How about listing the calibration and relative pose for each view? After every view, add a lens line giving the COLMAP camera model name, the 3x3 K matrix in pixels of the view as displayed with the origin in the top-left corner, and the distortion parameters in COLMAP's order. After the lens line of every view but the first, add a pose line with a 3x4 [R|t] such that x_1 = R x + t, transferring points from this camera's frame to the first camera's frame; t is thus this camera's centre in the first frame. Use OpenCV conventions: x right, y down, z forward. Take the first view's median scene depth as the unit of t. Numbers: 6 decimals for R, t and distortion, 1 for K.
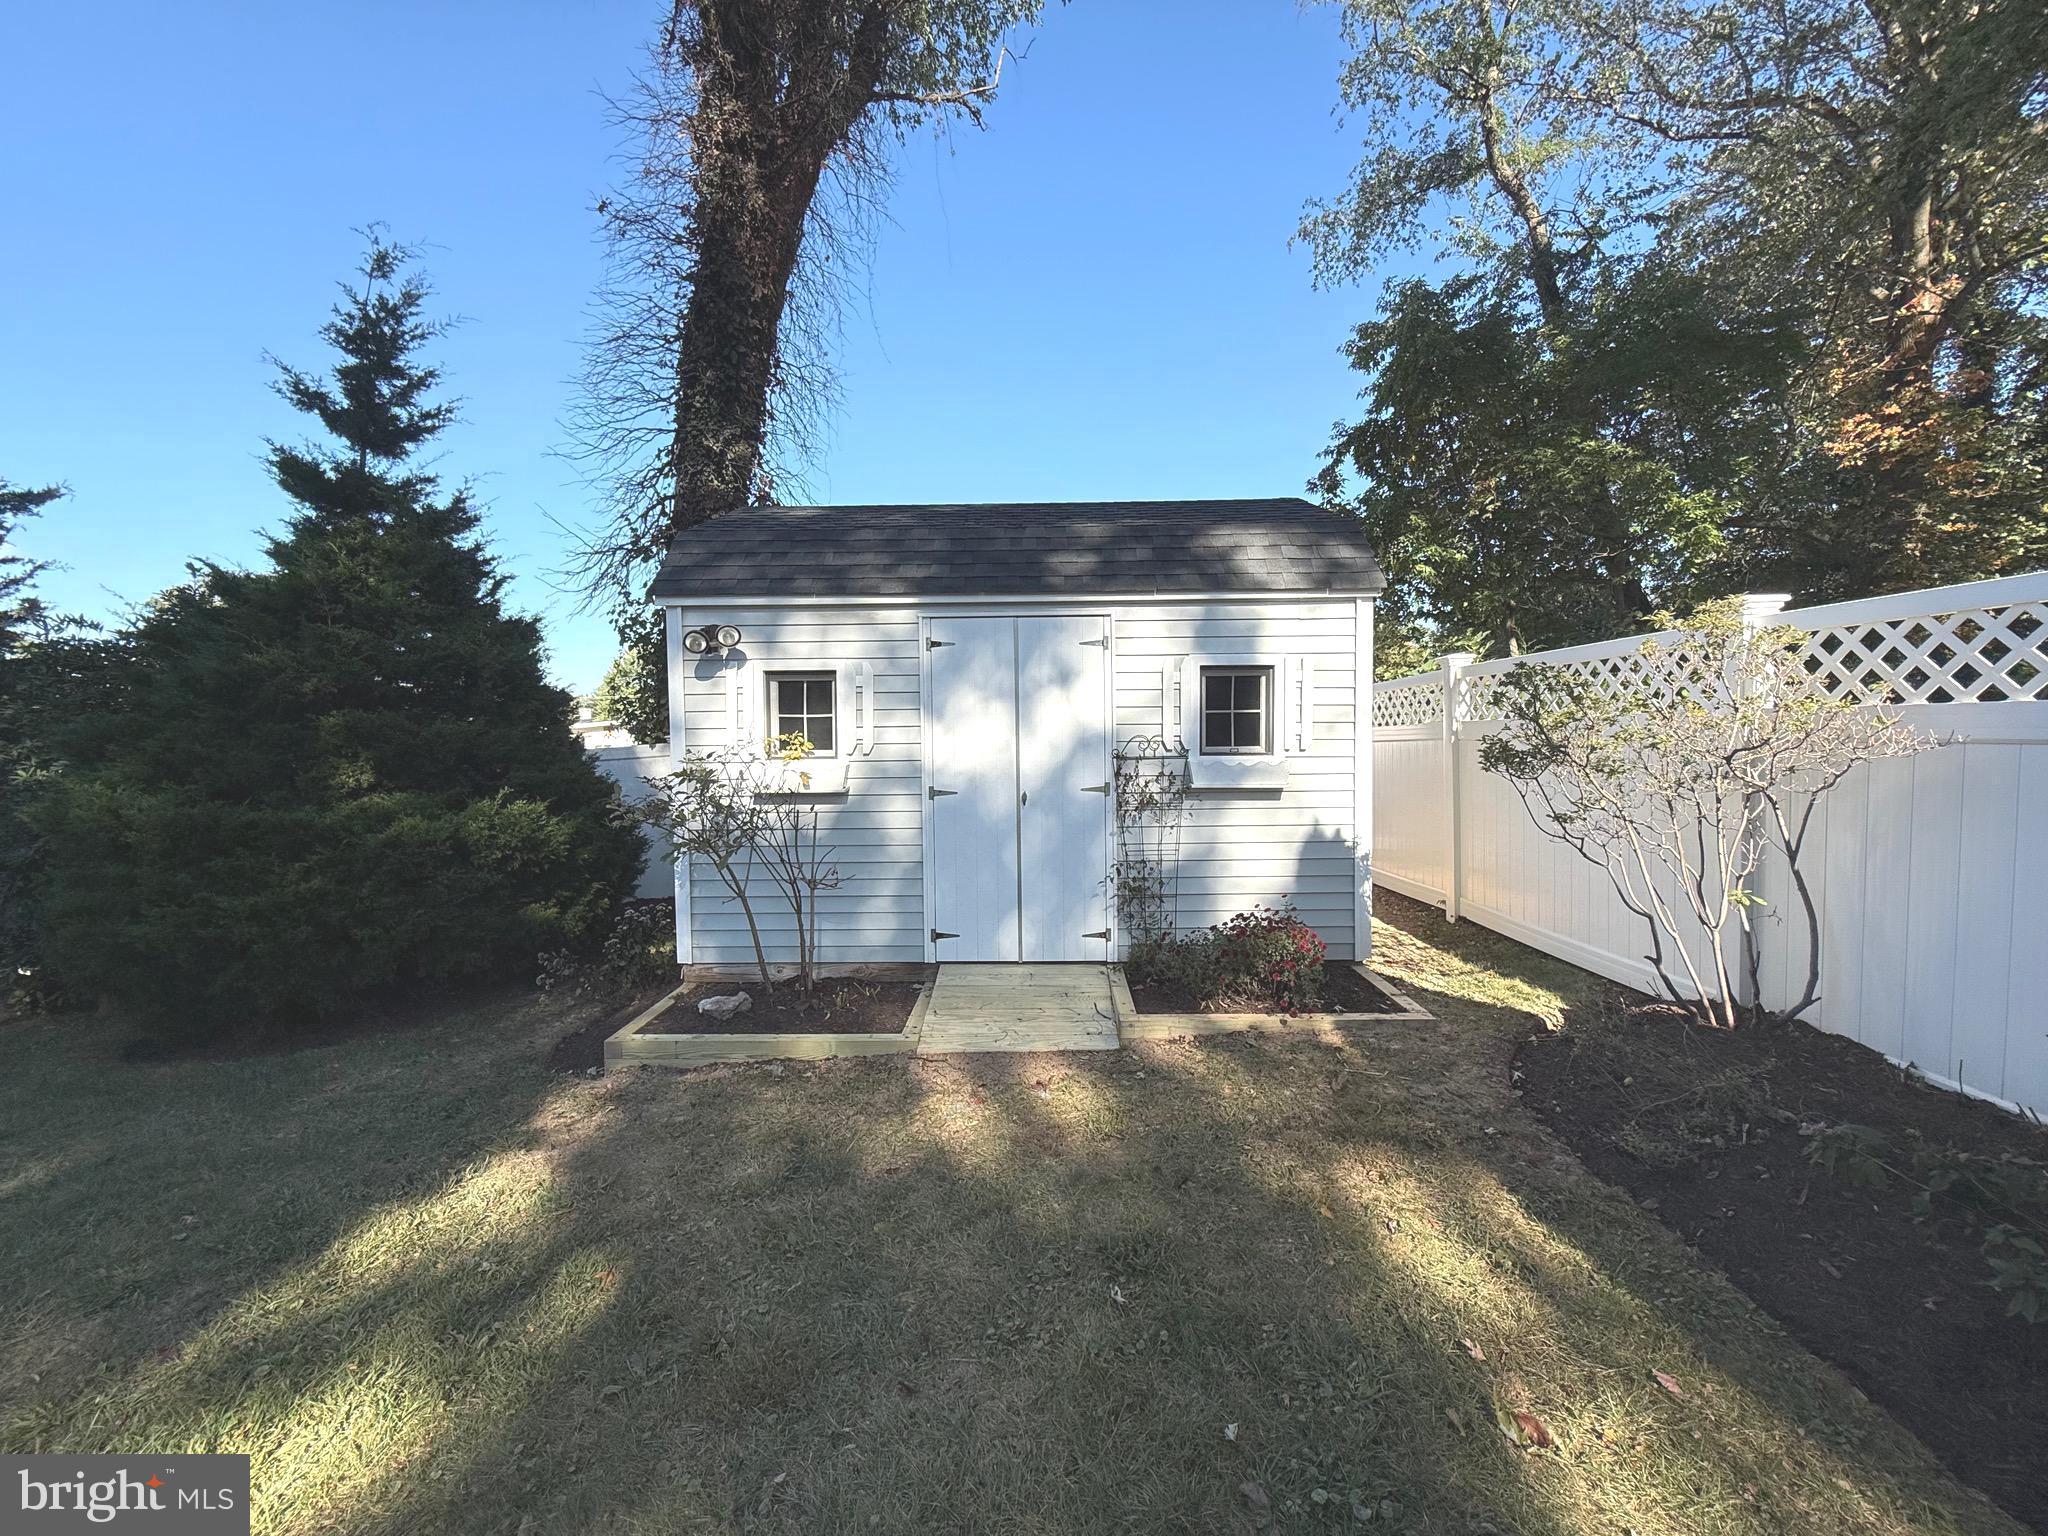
lens RADIAL K [[817.9, 0, 1019.0], [0, 817.9, 767.7], [0, 0, 1]] dist [0.000478, -0.000092]
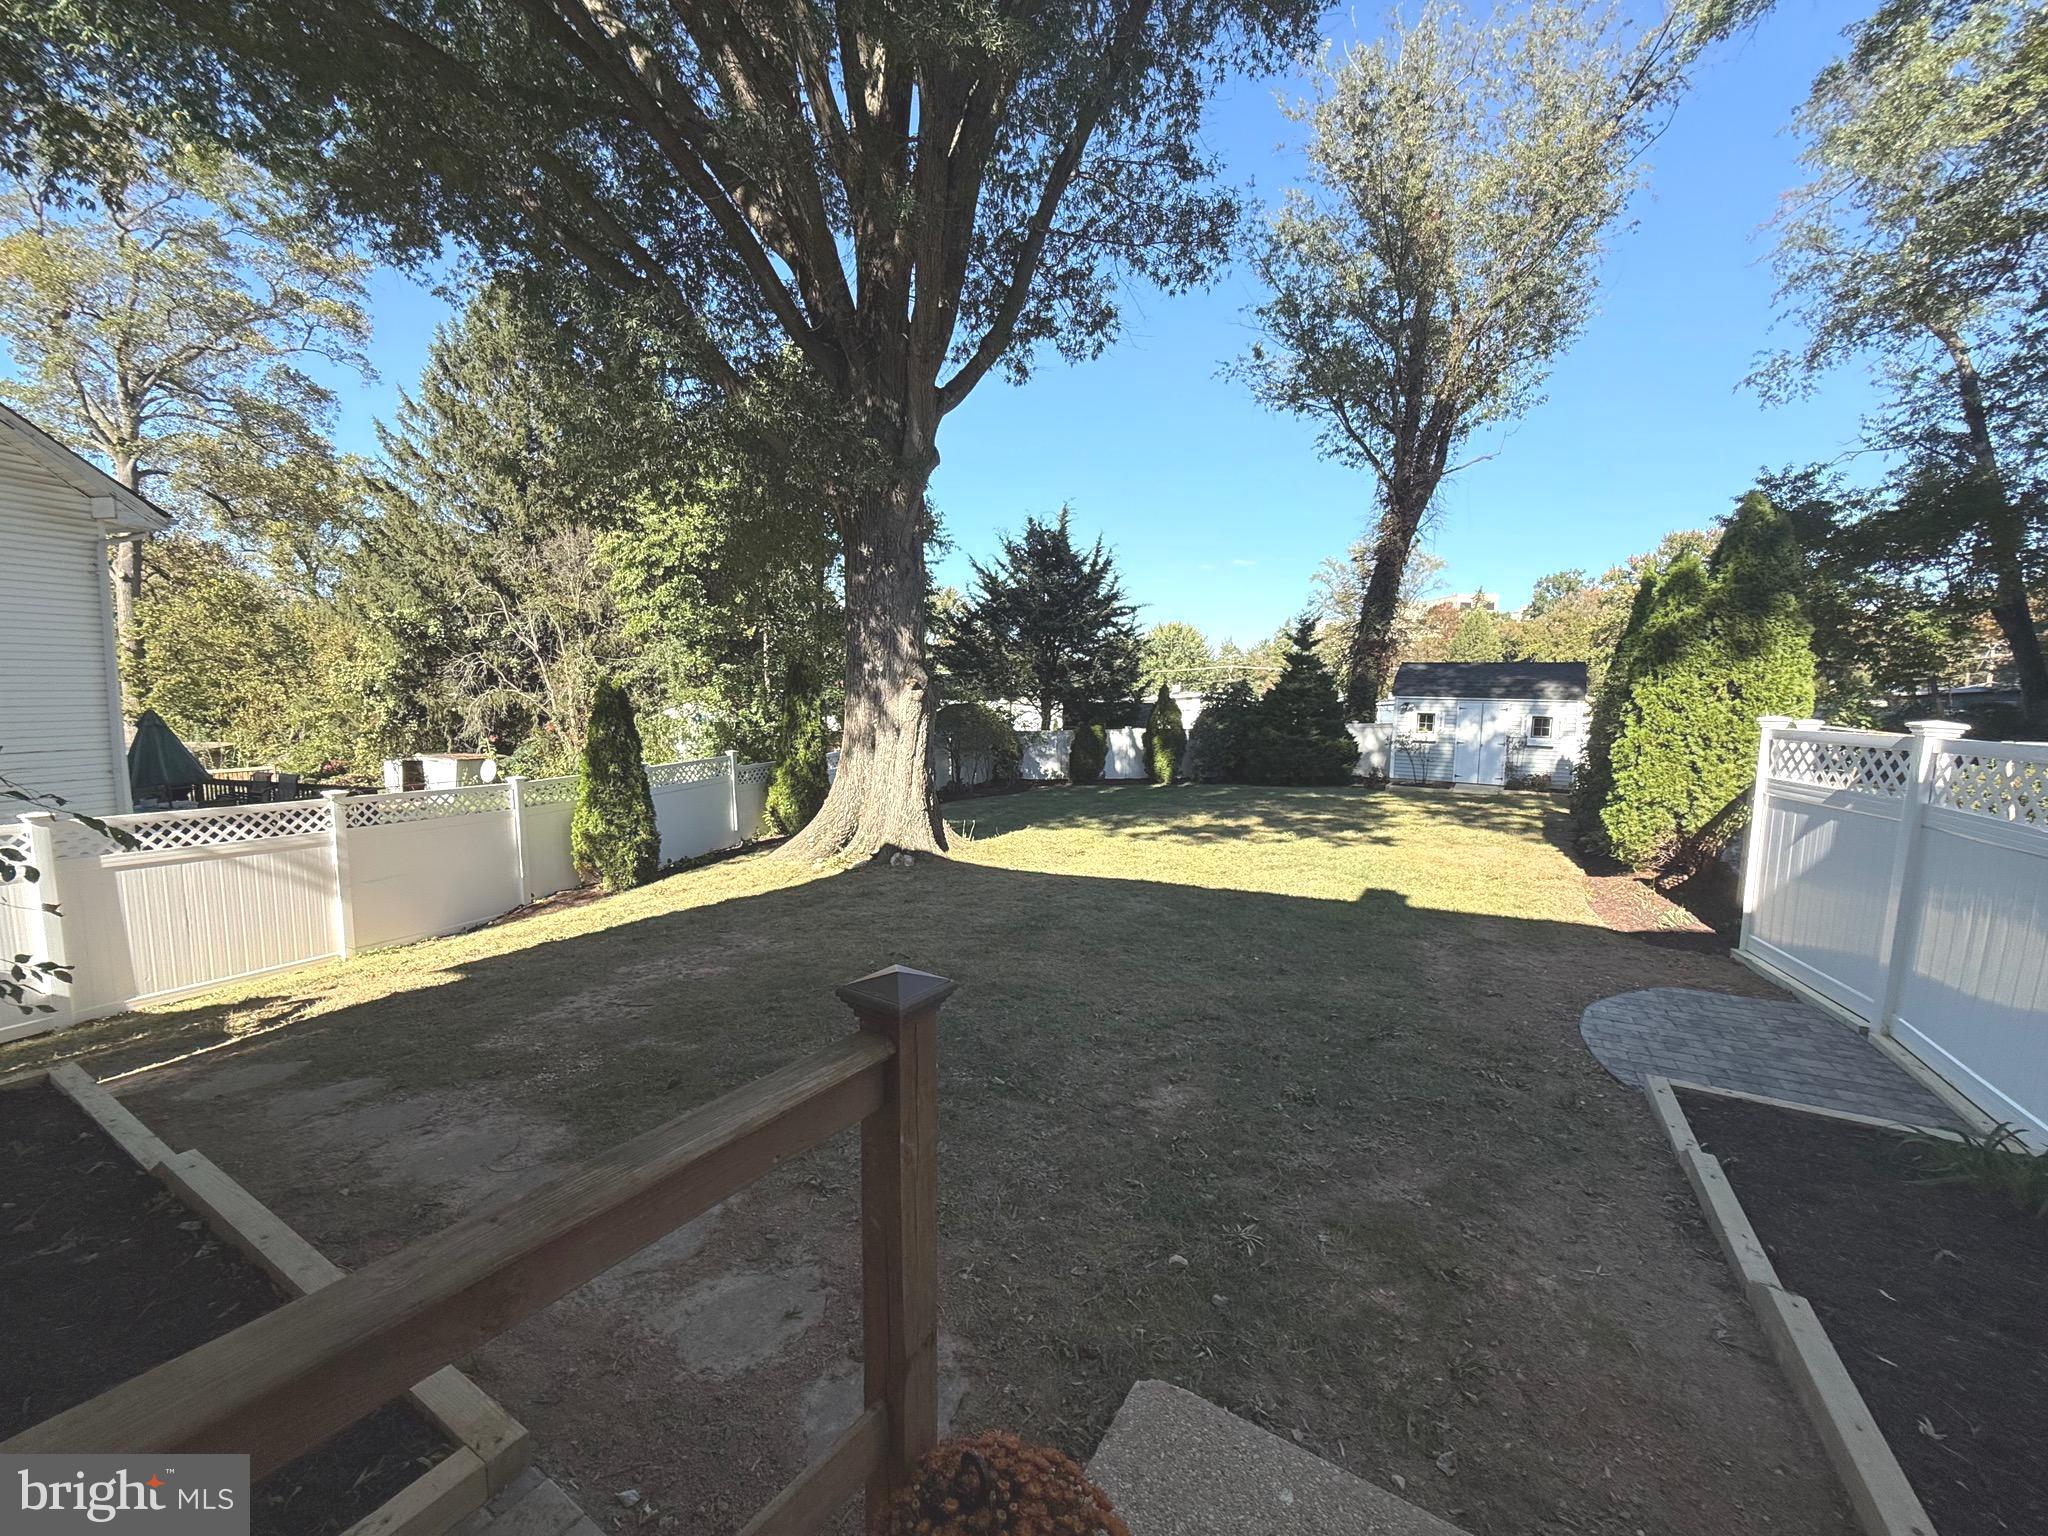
lens RADIAL K [[817.9, 0, 1023.8], [0, 817.9, 767.2], [0, 0, 1]] dist [0.000478, -0.000092]
pose [[0.846307, 0.071505, -0.527874, 0.248381], [-0.027432, 0.995485, 0.090867, -0.172370], [0.531988, -0.062420, 0.844448, -3.871376]]
